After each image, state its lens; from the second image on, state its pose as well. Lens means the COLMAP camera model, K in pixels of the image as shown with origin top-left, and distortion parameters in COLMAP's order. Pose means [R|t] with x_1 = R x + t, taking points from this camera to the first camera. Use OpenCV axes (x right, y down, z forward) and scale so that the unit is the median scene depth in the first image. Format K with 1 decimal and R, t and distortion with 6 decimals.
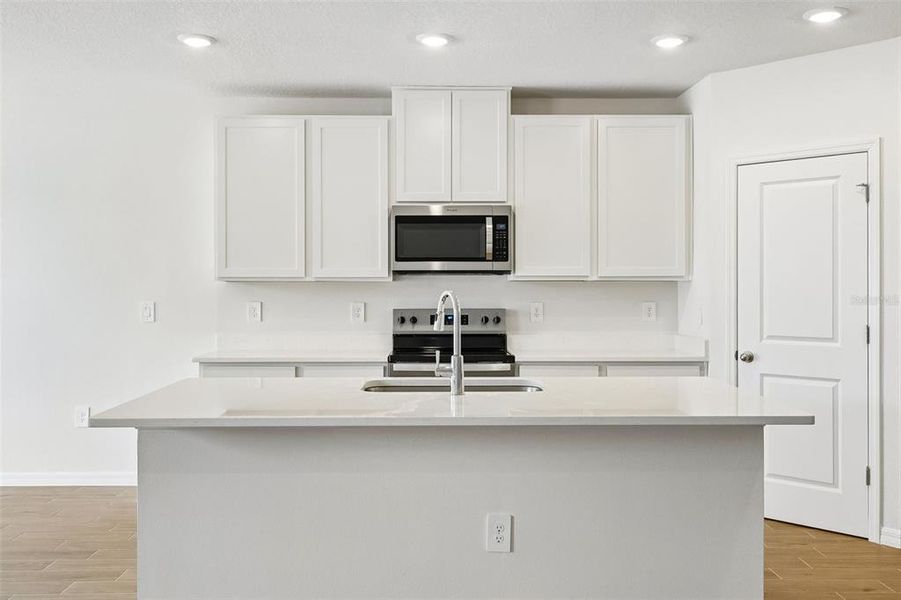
lens RADIAL K [[845.6, 0, 446.4], [0, 845.6, 287.4], [0, 0, 1]] dist [0.017869, 0.001104]
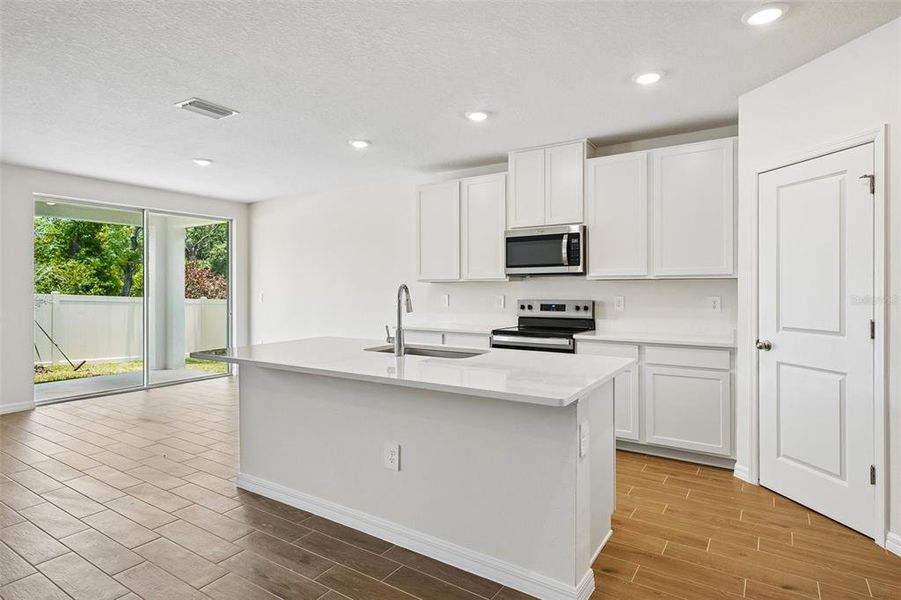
lens RADIAL K [[490.9, 0, 446.1], [0, 490.9, 290.7], [0, 0, 1]] dist [0.007568, 0.000568]
pose [[0.825708, 0.000728, -0.564097, 0.345281], [0.000961, 0.999996, 0.002697, 0.007495], [0.564096, -0.002769, 0.825704, 0.216546]]
